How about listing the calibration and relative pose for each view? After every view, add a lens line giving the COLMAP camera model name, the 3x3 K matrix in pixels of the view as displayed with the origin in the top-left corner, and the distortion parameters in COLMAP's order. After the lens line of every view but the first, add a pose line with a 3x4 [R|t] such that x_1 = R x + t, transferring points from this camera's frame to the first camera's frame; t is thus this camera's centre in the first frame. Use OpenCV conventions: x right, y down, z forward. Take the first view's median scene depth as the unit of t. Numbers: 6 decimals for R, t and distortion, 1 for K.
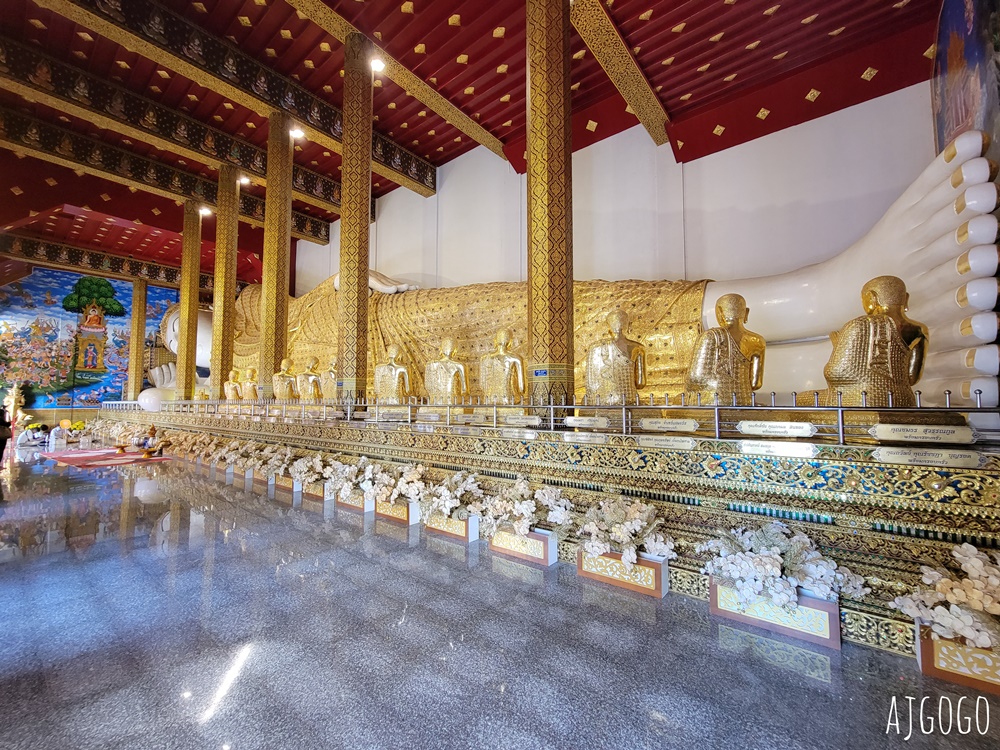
lens RADIAL K [[409.2, 0, 505.9], [0, 409.2, 388.0], [0, 0, 1]] dist [-0.001685, -0.000323]
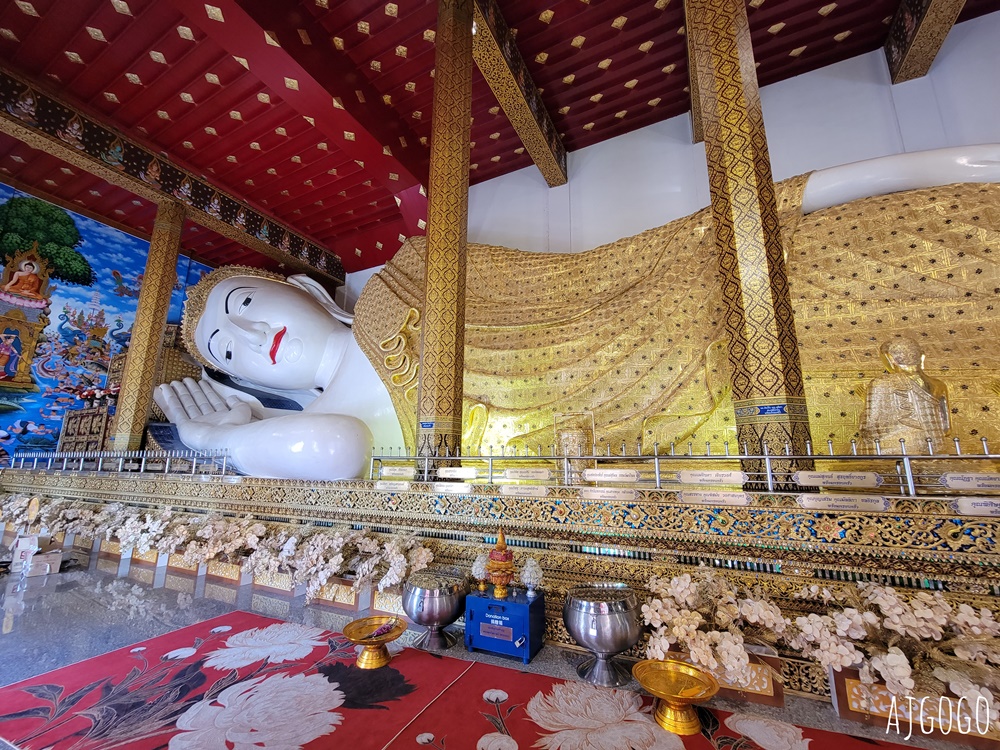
lens RADIAL K [[400.3, 0, 500.0], [0, 400.3, 375.0], [0, 0, 1]] dist [0.000242, 0.000049]
pose [[0.977301, 0.035675, 0.208831, -0.358283], [-0.002017, 0.987243, -0.159211, 0.010804], [-0.211846, 0.155175, 0.964905, 0.283282]]
